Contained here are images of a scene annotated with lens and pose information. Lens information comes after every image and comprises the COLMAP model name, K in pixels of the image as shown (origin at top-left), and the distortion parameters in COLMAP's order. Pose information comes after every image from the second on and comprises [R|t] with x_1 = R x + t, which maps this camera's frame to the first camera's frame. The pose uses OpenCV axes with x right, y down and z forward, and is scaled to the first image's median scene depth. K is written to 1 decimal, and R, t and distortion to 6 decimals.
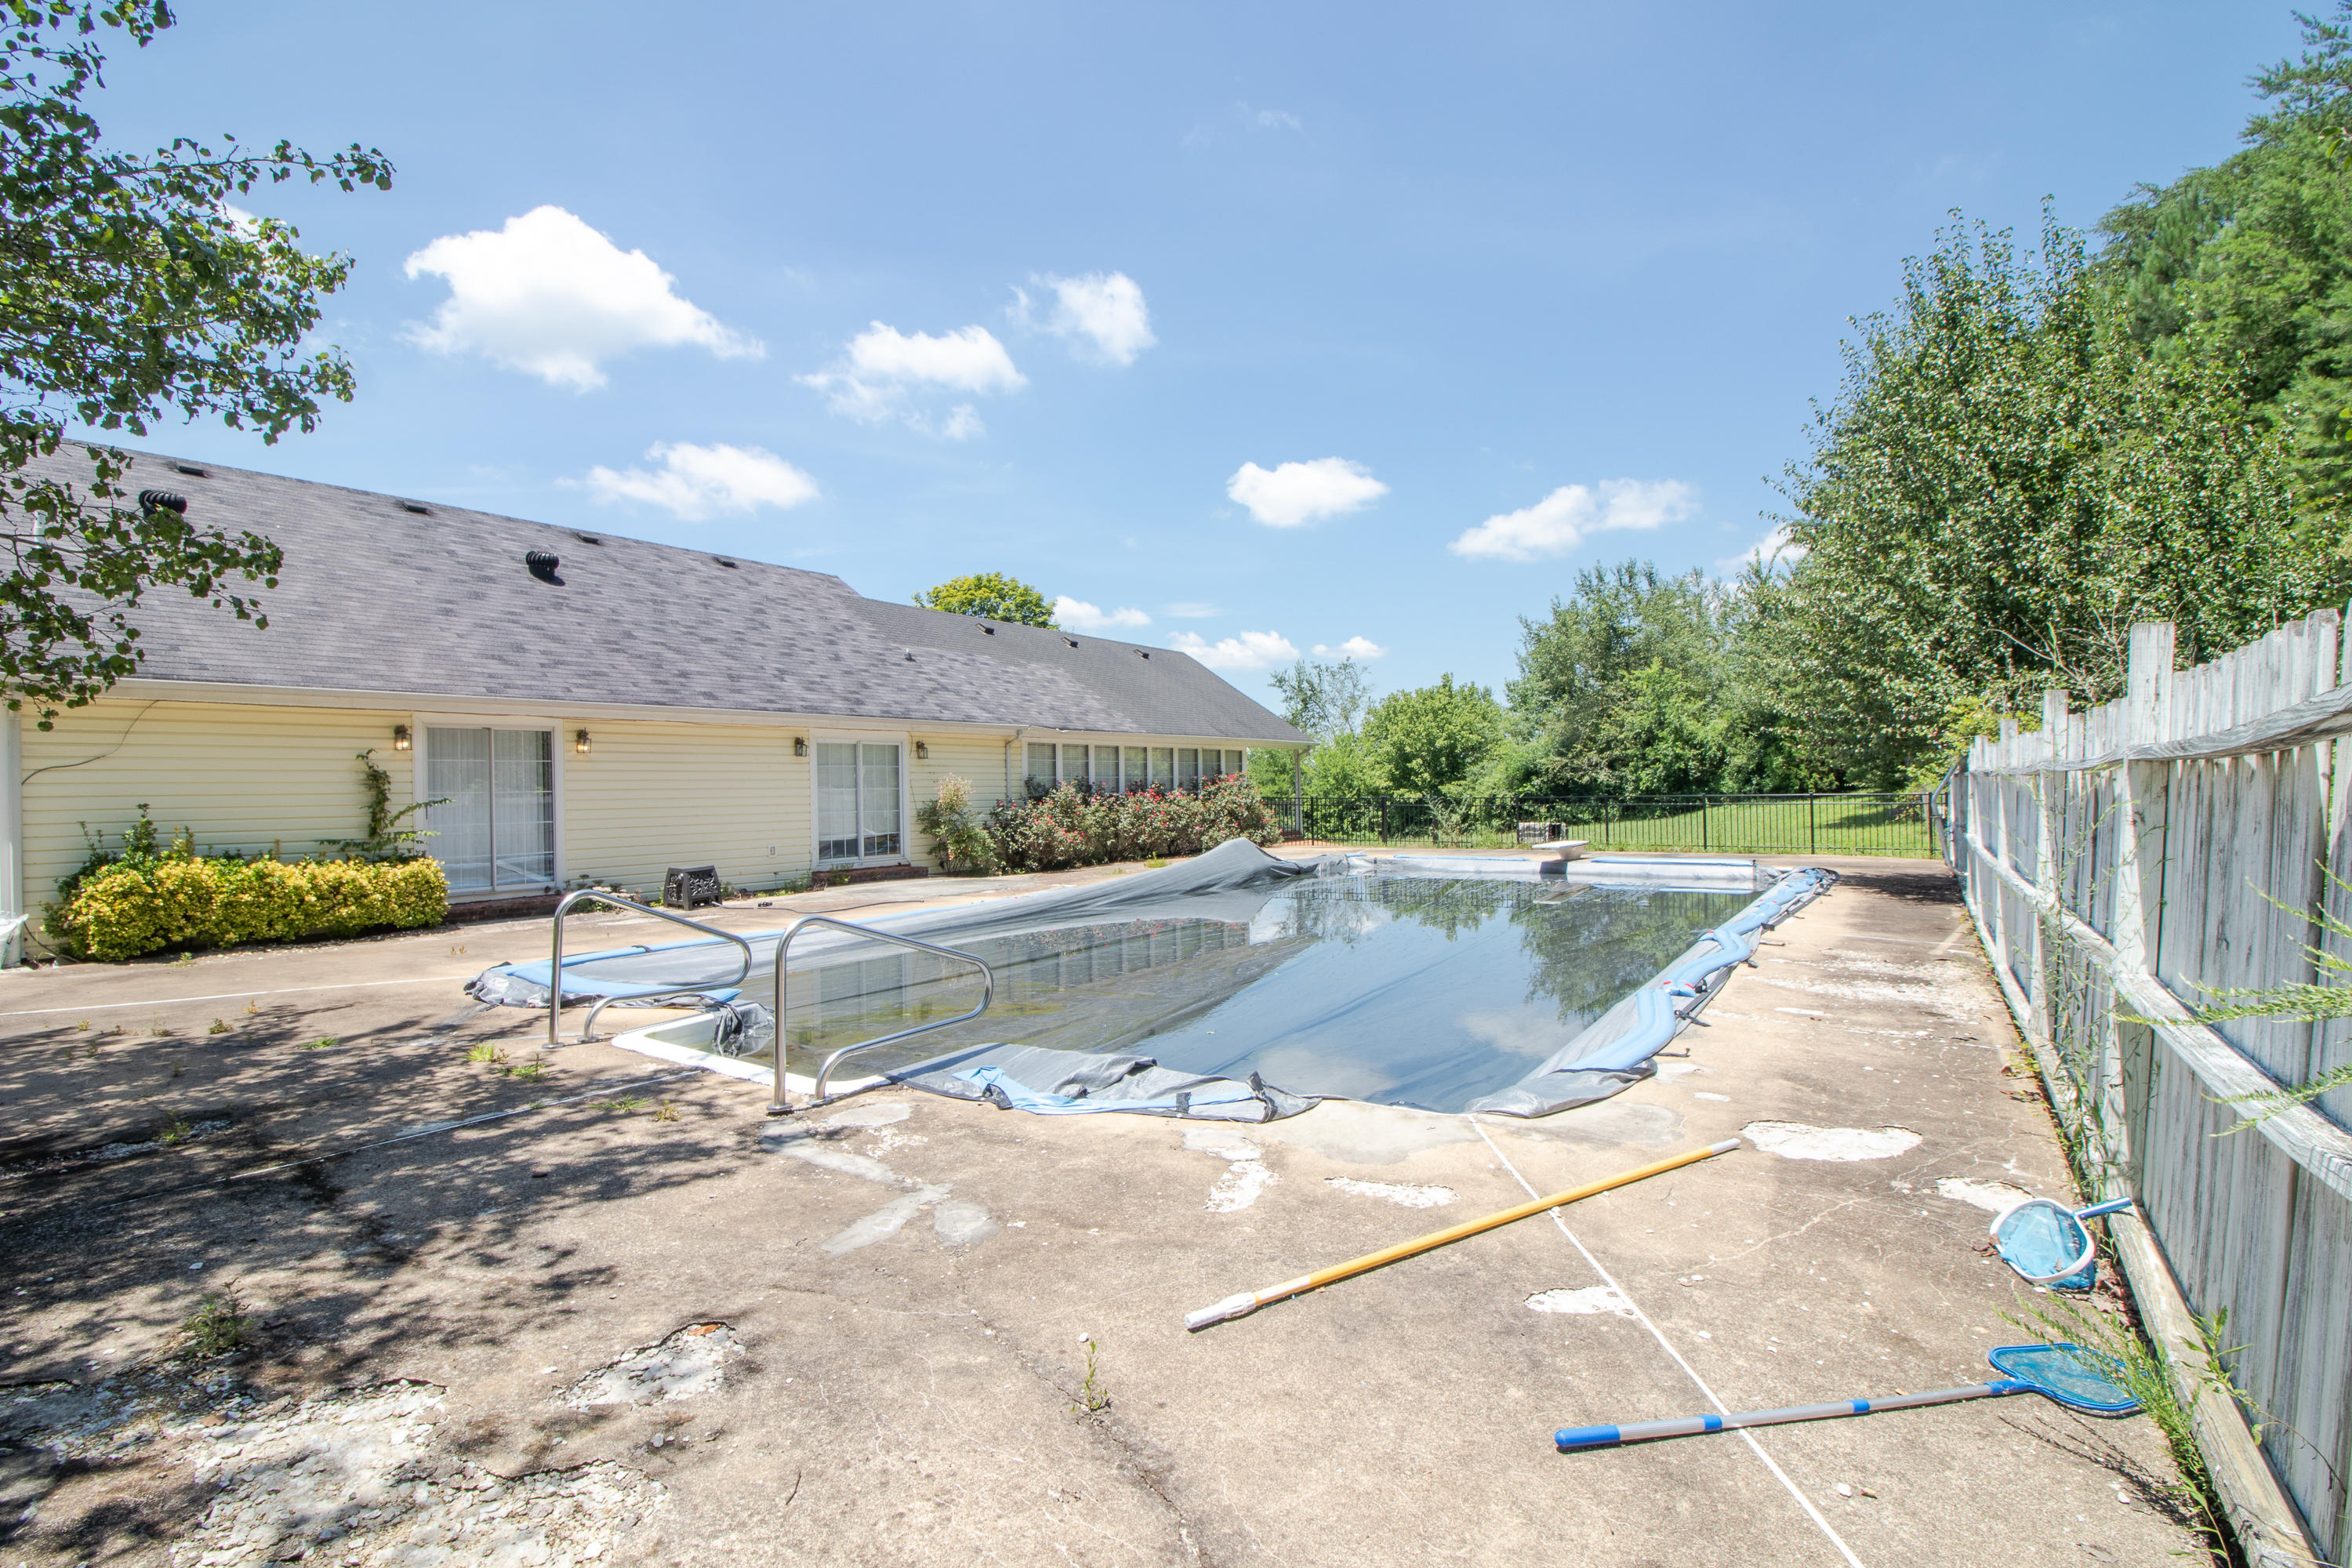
lens RADIAL K [[1114.0, 0, 1159.7], [0, 1114.0, 828.7], [0, 0, 1]] dist [-0.000245, -0.000104]
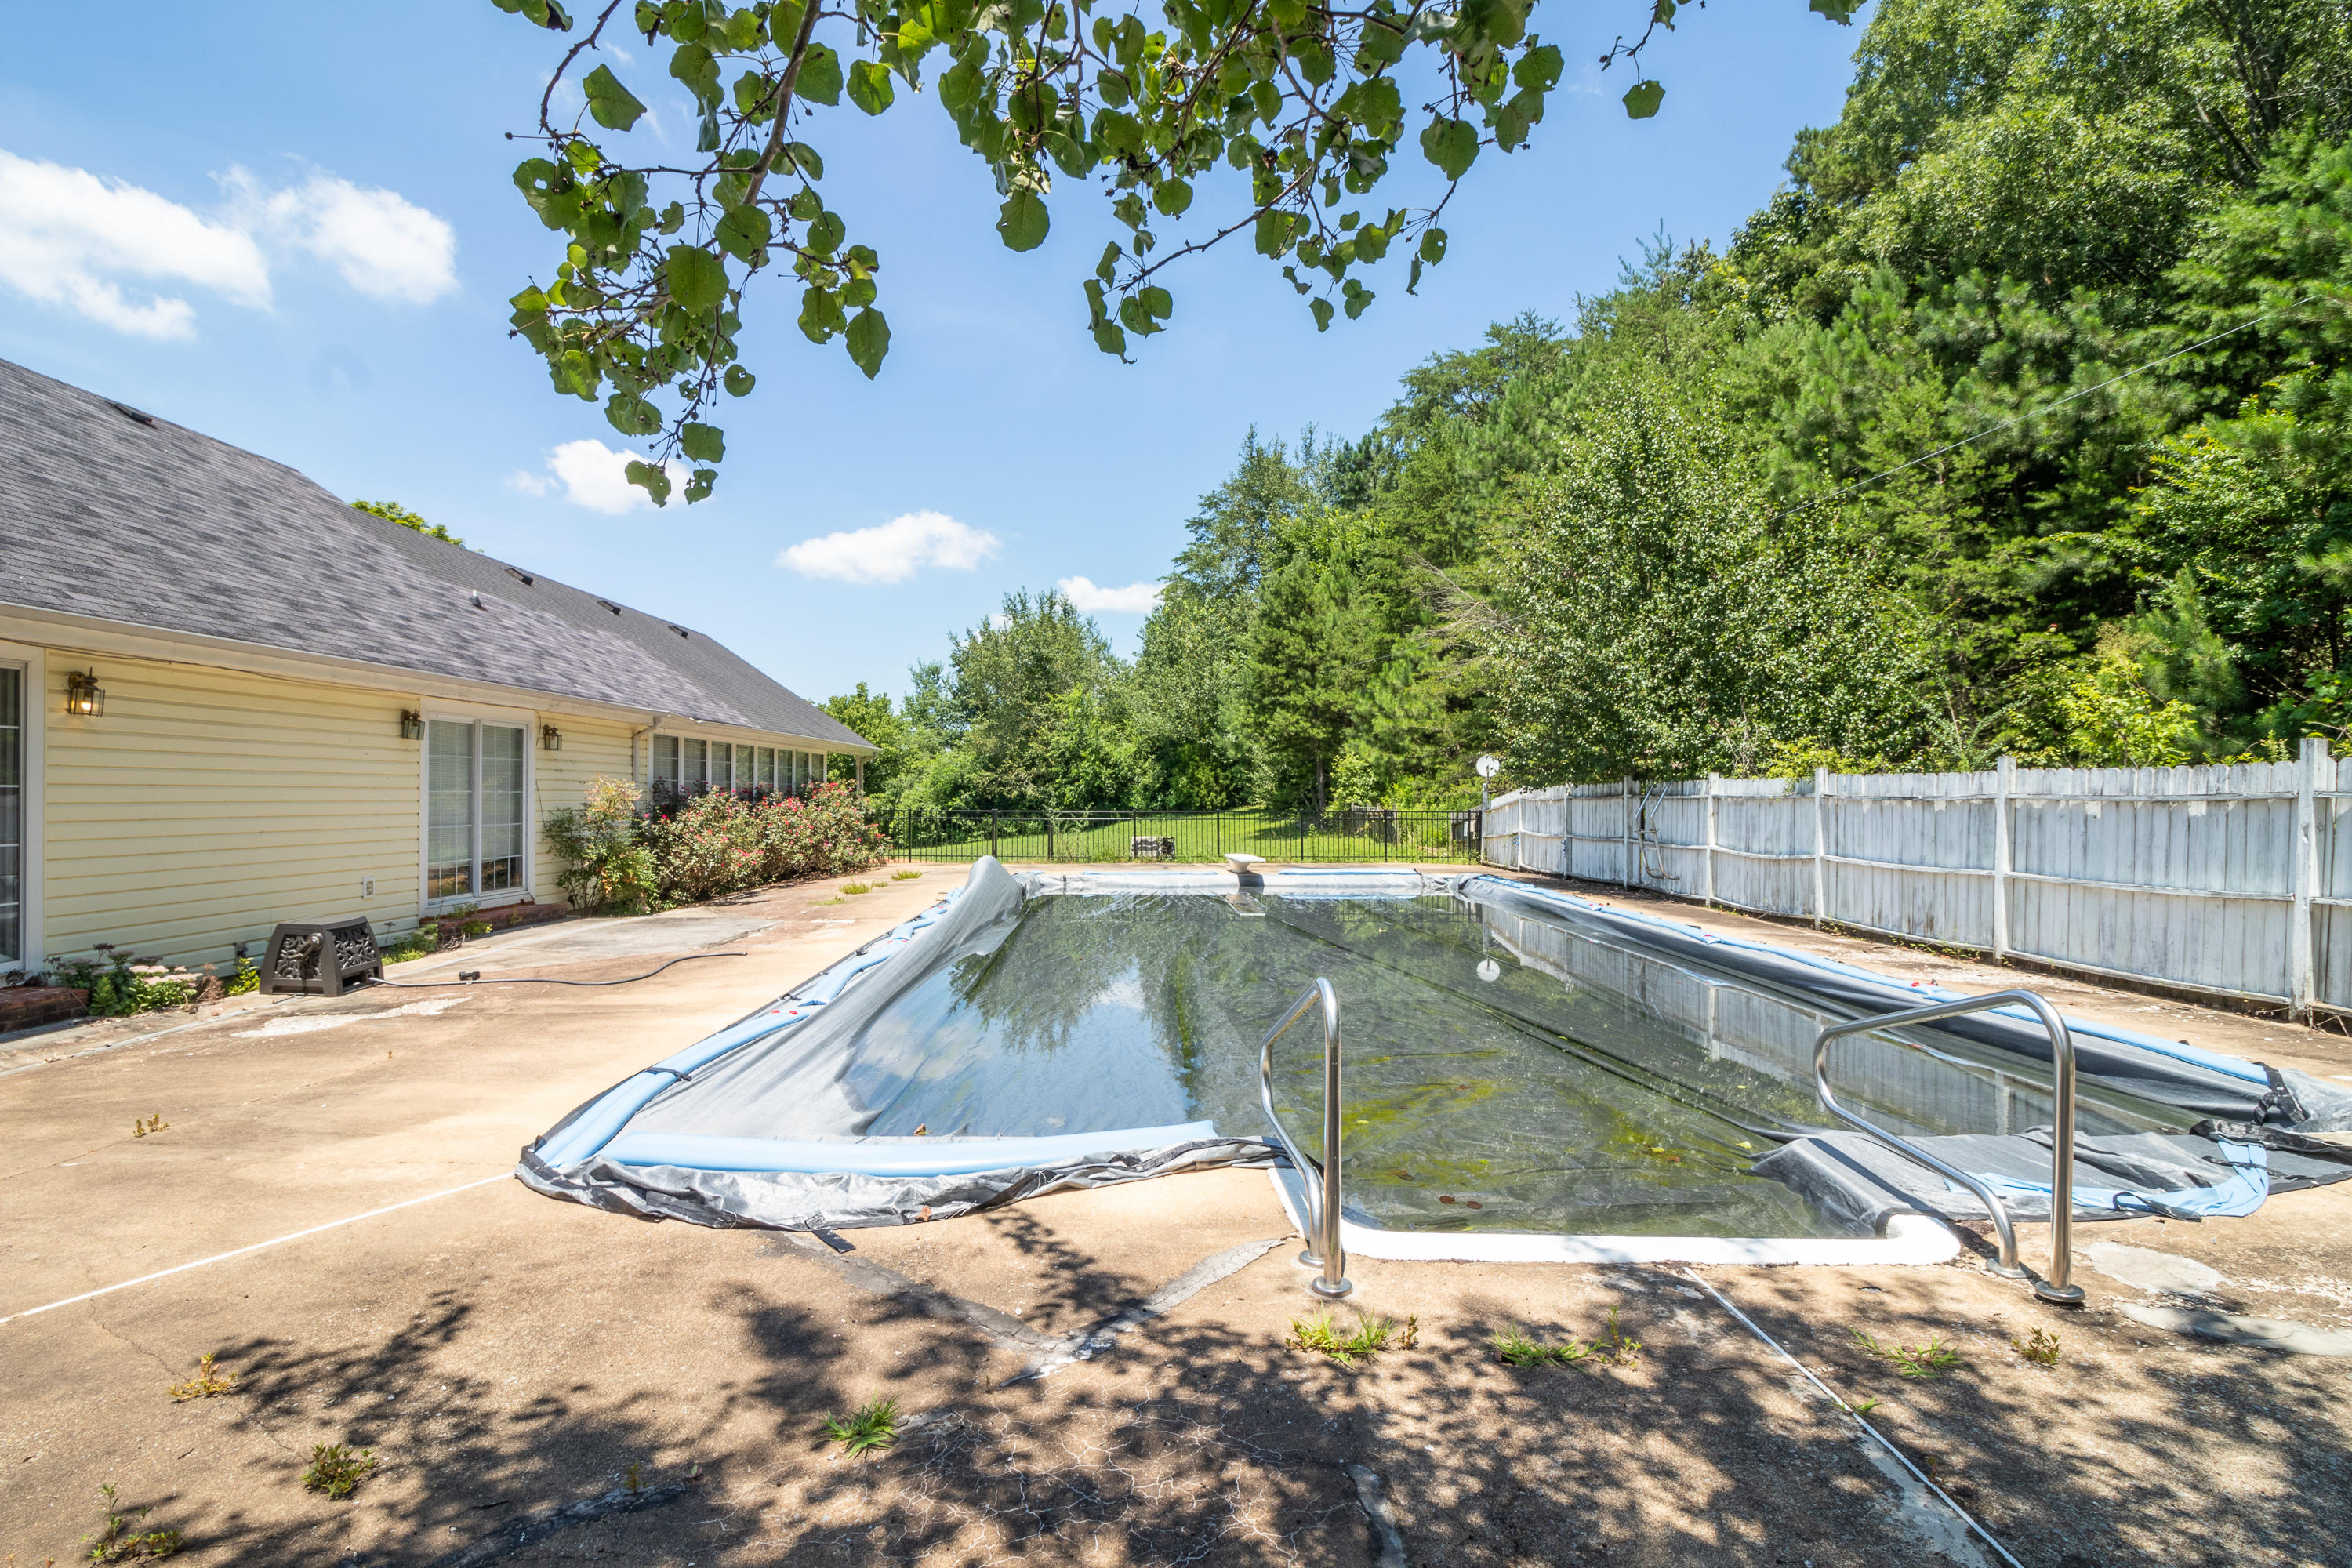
lens RADIAL K [[1111.4, 0, 1176.0], [0, 1111.4, 784.0], [0, 0, 1]] dist [-0.017647, -0.000487]
pose [[0.813062, 0.021504, 0.581780, -0.116282], [0.008950, 0.998738, -0.049424, -0.001385], [-0.582109, 0.045392, 0.811843, 0.079770]]
